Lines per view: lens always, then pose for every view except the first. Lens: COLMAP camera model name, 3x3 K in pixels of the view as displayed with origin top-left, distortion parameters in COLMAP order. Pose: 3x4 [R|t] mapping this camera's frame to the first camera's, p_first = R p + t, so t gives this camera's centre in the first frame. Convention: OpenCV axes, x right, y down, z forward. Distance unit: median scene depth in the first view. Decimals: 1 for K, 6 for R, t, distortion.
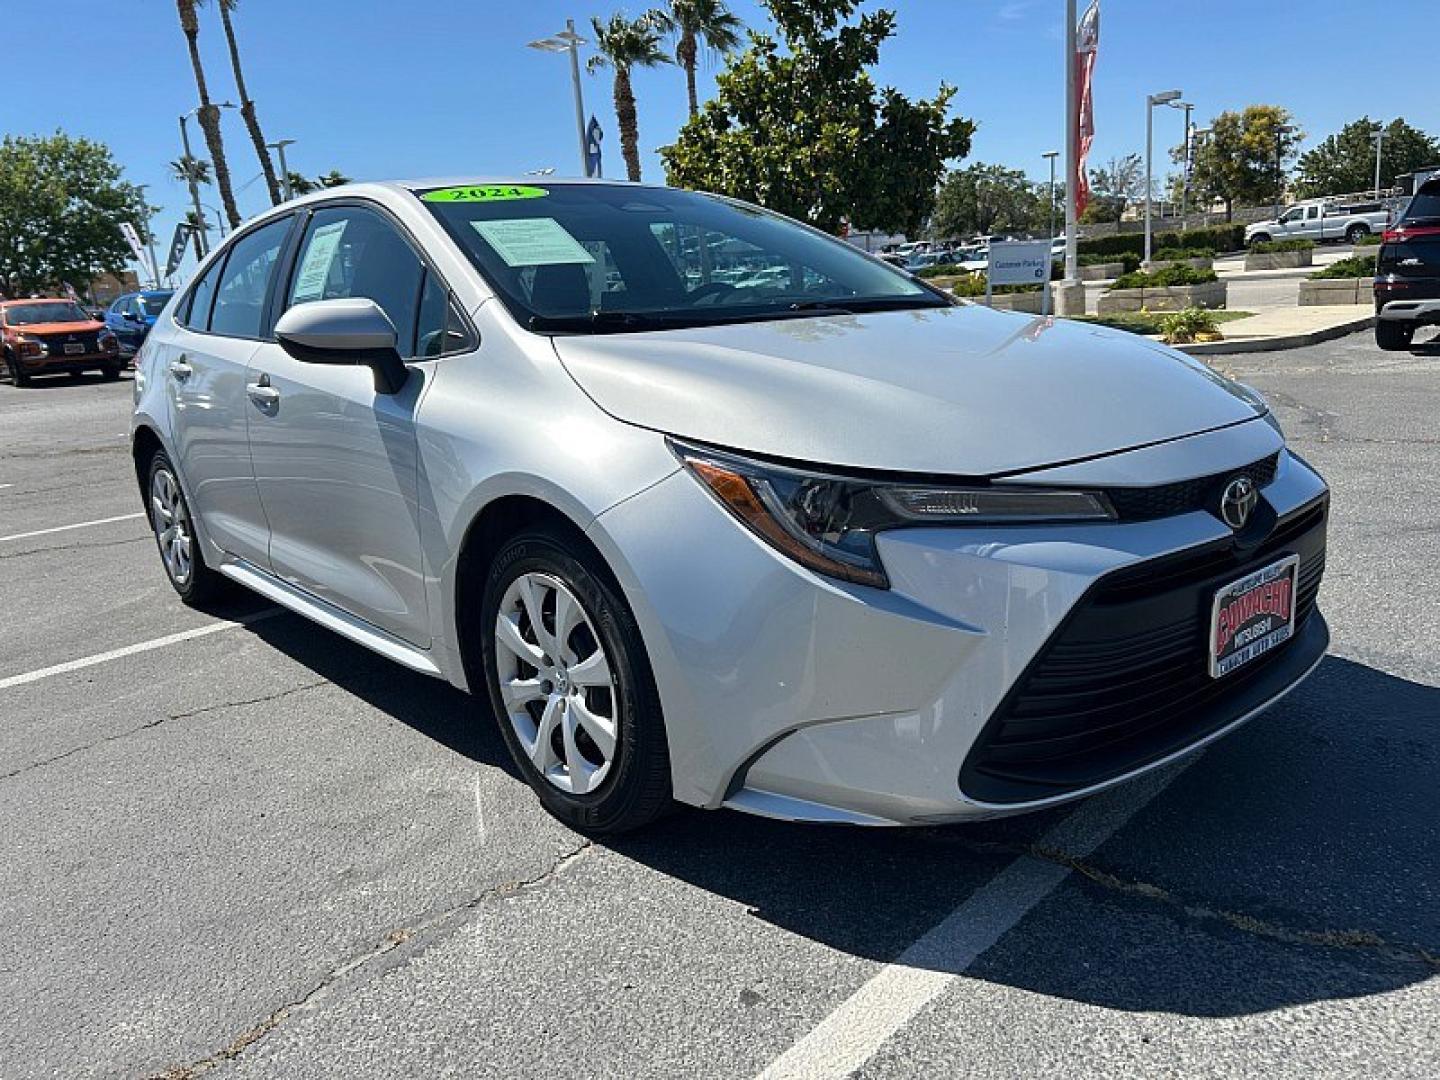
lens RADIAL K [[1063.4, 0, 720.0], [0, 1063.4, 540.0], [0, 0, 1]] dist [-0.000180, -0.006102]
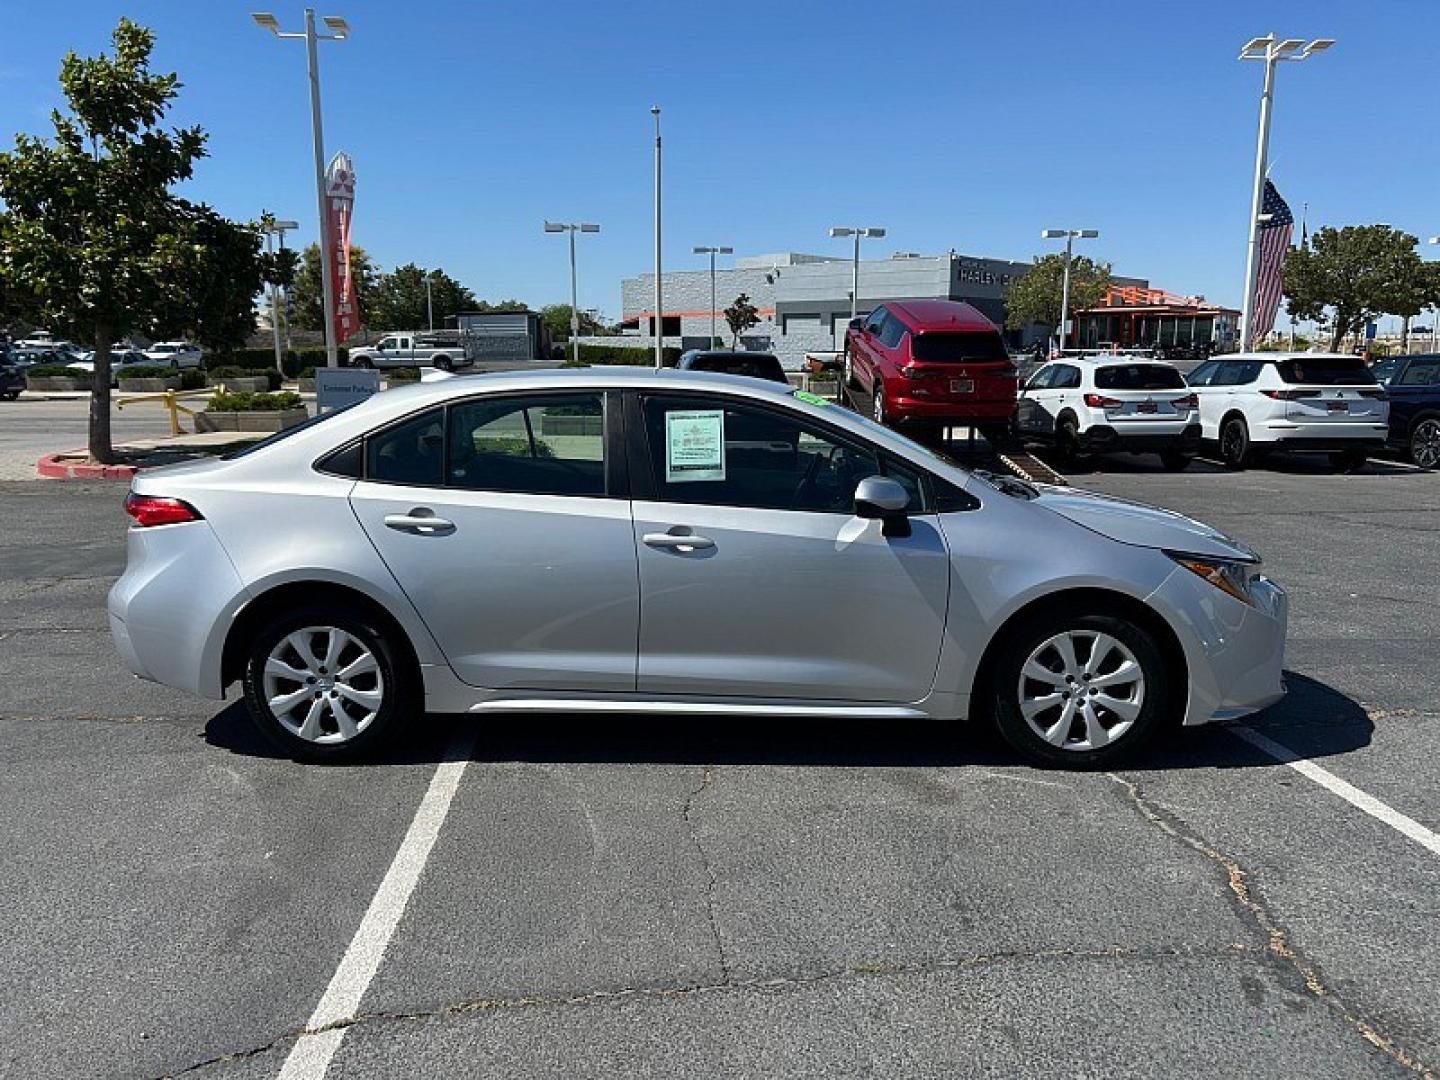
lens RADIAL K [[1077.5, 0, 679.3], [0, 1077.5, 540.0], [0, 0, 1]] dist [0.026897, -0.055560]
pose [[0.686830, -0.043921, 0.725490, -0.235719], [0.115094, 0.992150, -0.048896, -0.013268], [-0.717648, 0.117083, 0.686493, 0.022967]]
